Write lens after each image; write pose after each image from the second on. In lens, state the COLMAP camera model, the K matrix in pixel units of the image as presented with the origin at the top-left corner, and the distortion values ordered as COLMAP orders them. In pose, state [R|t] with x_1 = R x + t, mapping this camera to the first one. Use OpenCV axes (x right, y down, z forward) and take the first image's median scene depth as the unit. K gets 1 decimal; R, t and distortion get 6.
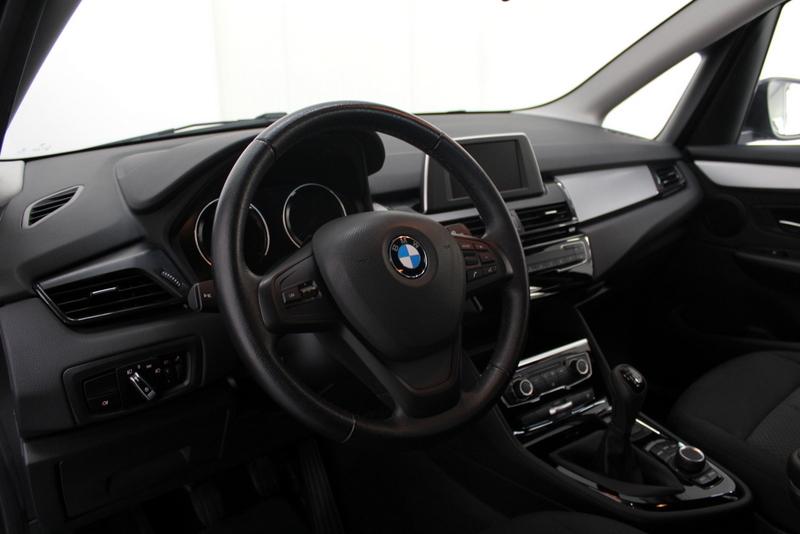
lens RADIAL K [[680.3, 0, 400.0], [0, 680.3, 267.0], [0, 0, 1]] dist [-0.050896, -0.004095]
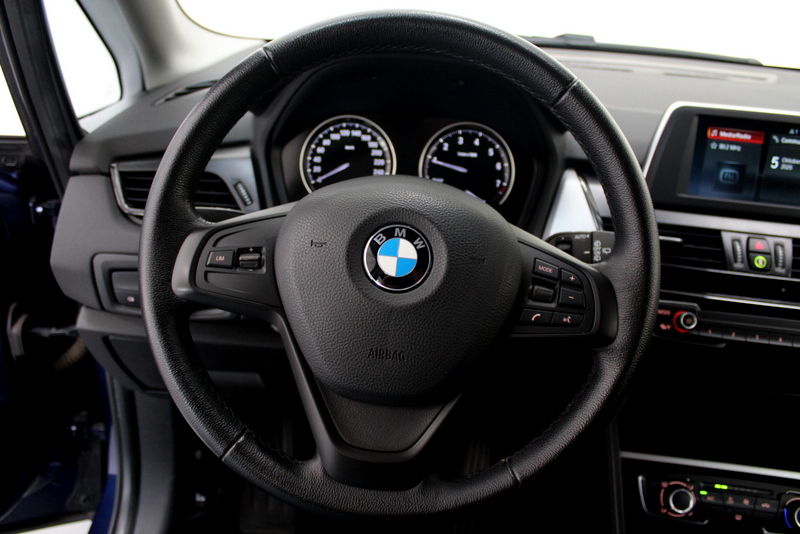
lens RADIAL K [[680.3, 0, 400.0], [0, 680.3, 267.0], [0, 0, 1]] dist [-0.050896, -0.004095]
pose [[0.763699, 0.325722, -0.557377, 0.307401], [-0.259688, 0.945450, 0.196691, -0.109028], [0.591038, -0.005468, 0.806625, 0.372115]]
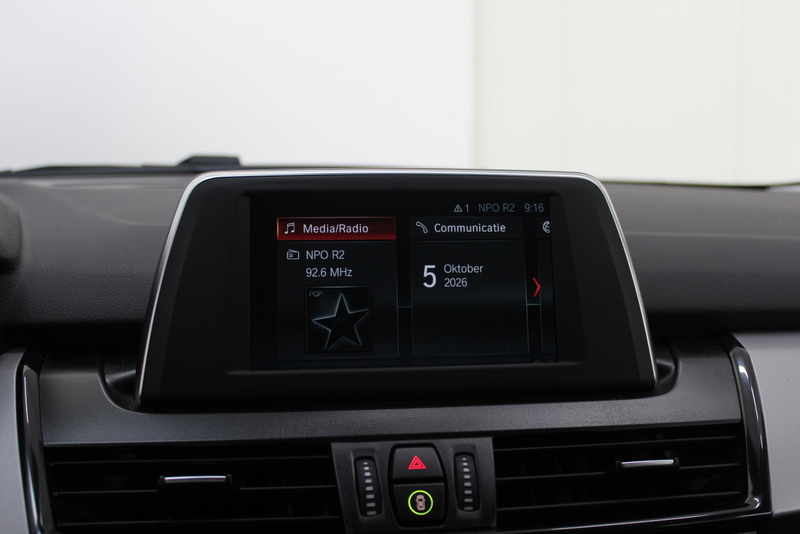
lens RADIAL K [[782.9, 0, 400.0], [0, 782.9, 267.0], [0, 0, 1]] dist [-0.104769, 0.137131]
pose [[0.893842, 0.069038, -0.443036, 0.340416], [-0.146711, 0.978718, -0.143482, -0.125845], [0.423702, 0.193249, 0.884947, 0.872732]]
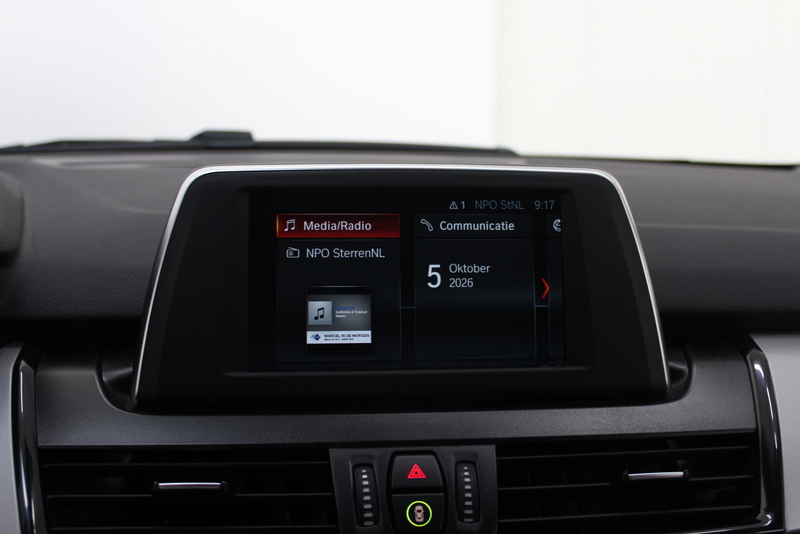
lens RADIAL K [[782.9, 0, 400.0], [0, 782.9, 267.0], [0, 0, 1]] dist [-0.104769, 0.137131]
pose [[0.880174, 0.099722, -0.464057, 0.340917], [-0.160991, 0.982447, -0.094231, -0.147267], [0.446515, 0.157649, 0.880779, 0.886524]]
